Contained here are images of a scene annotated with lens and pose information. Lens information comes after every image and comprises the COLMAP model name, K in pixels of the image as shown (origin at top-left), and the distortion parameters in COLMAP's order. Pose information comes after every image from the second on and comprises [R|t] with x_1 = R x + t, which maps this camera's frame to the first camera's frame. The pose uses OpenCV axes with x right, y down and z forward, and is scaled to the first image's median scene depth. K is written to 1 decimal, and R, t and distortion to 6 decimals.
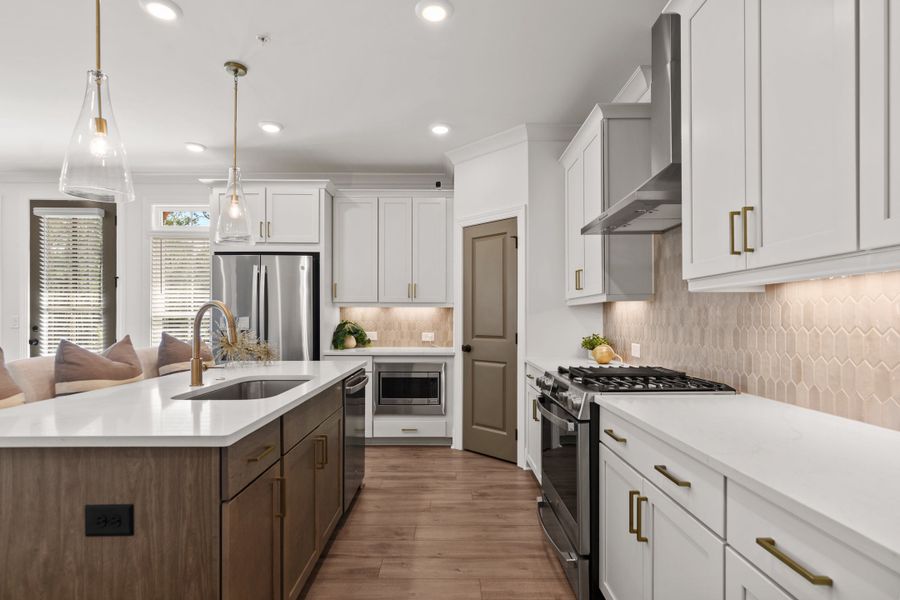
lens RADIAL K [[438.0, 0, 454.2], [0, 438.0, 319.1], [0, 0, 1]] dist [-0.001920, 0.002562]
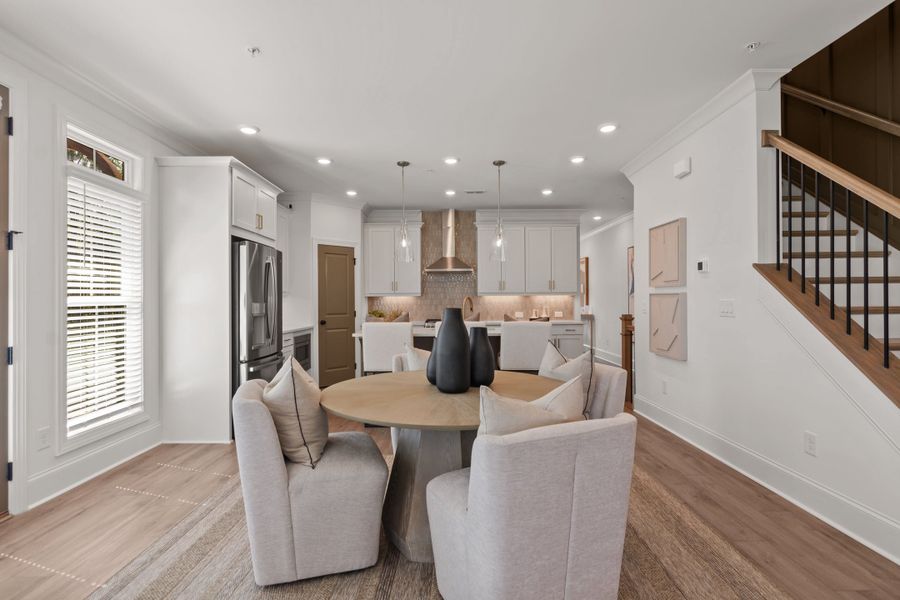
lens RADIAL K [[438.0, 0, 447.9], [0, 438.0, 296.4], [0, 0, 1]] dist [-0.001920, 0.002562]
pose [[0.006467, 0.006752, 0.999956, -1.559374], [0.003253, 0.999972, -0.006773, -0.013389], [-0.999974, 0.003296, 0.006445, 0.547996]]
